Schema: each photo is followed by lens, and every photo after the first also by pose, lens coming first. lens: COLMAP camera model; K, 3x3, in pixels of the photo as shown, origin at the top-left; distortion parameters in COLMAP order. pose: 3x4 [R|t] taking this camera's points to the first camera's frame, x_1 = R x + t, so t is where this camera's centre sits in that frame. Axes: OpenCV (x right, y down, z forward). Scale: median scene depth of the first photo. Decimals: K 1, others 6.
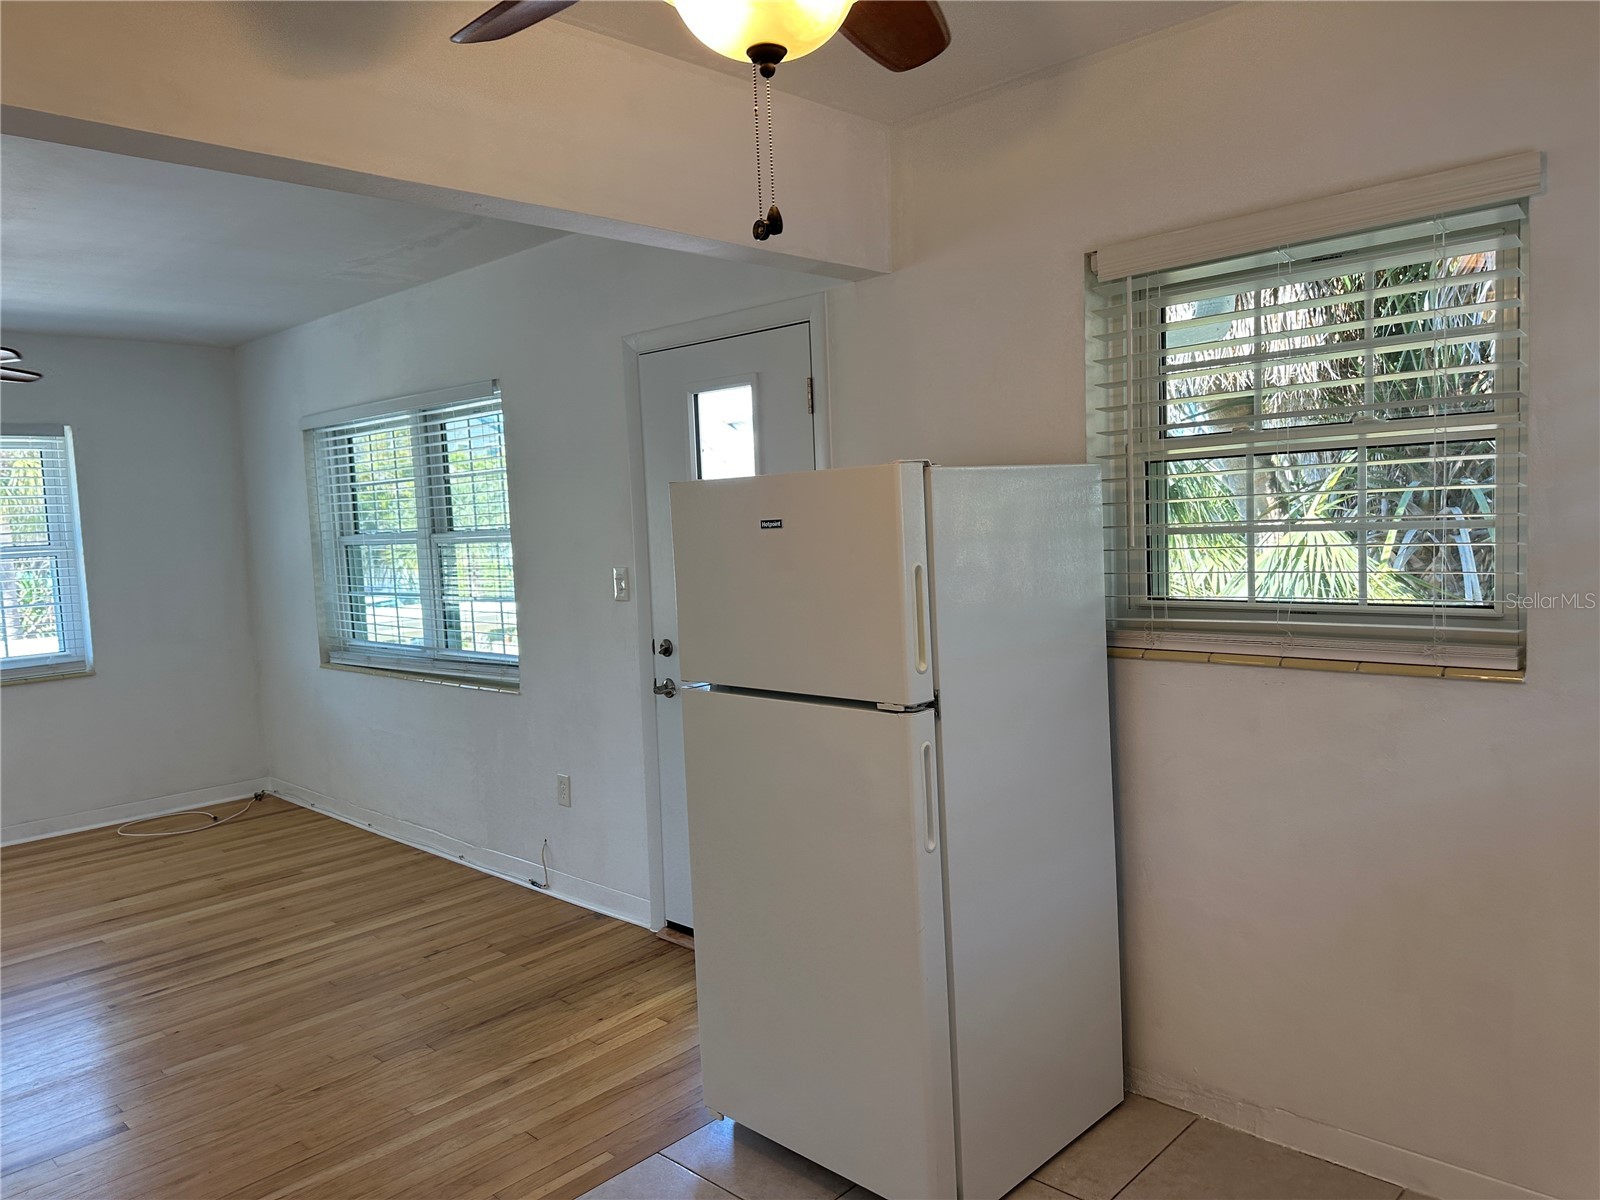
lens RADIAL K [[1135.2, 0, 800.4], [0, 1135.2, 602.3], [0, 0, 1]] dist [0.046090, -0.005486]
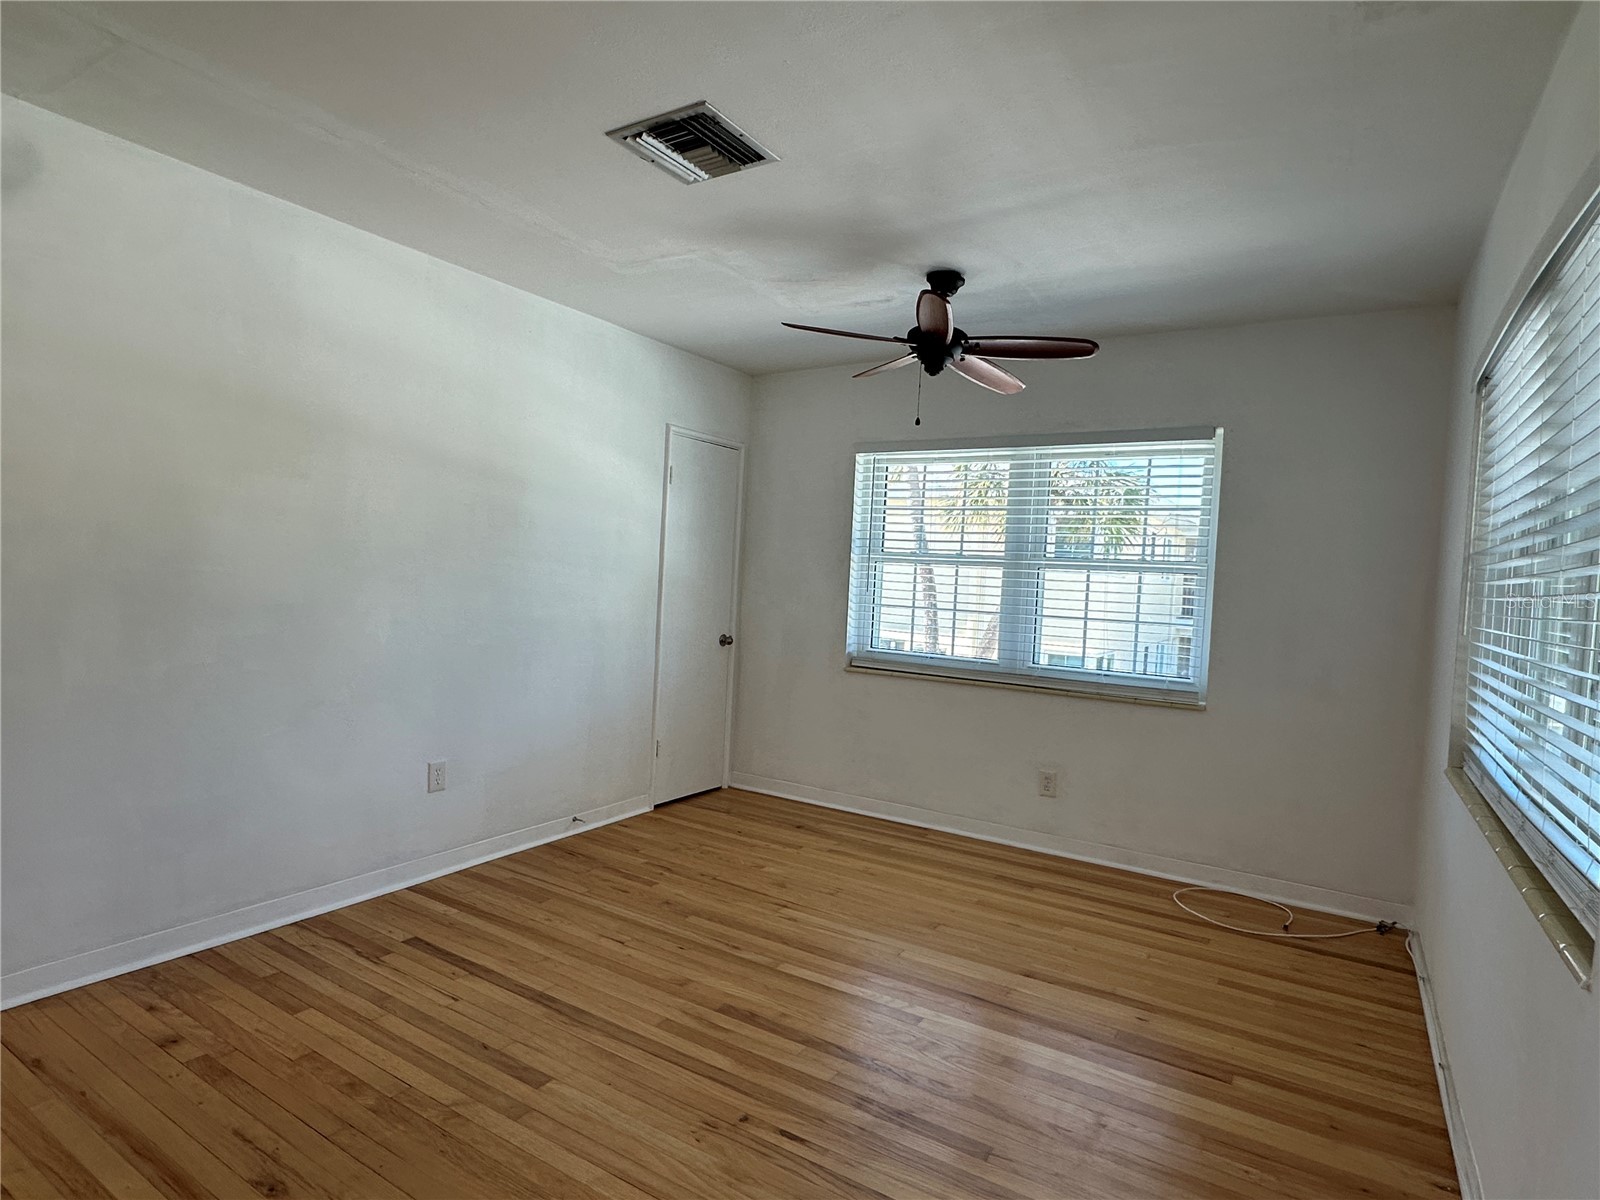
lens RADIAL K [[862.4, 0, 799.7], [0, 862.4, 608.2], [0, 0, 1]] dist [-0.000058, 0.000005]
pose [[0.222358, 0.078679, -0.971785, -0.060007], [-0.145712, 0.988226, 0.046669, 0.000925], [0.964015, 0.131224, 0.231205, 0.622124]]
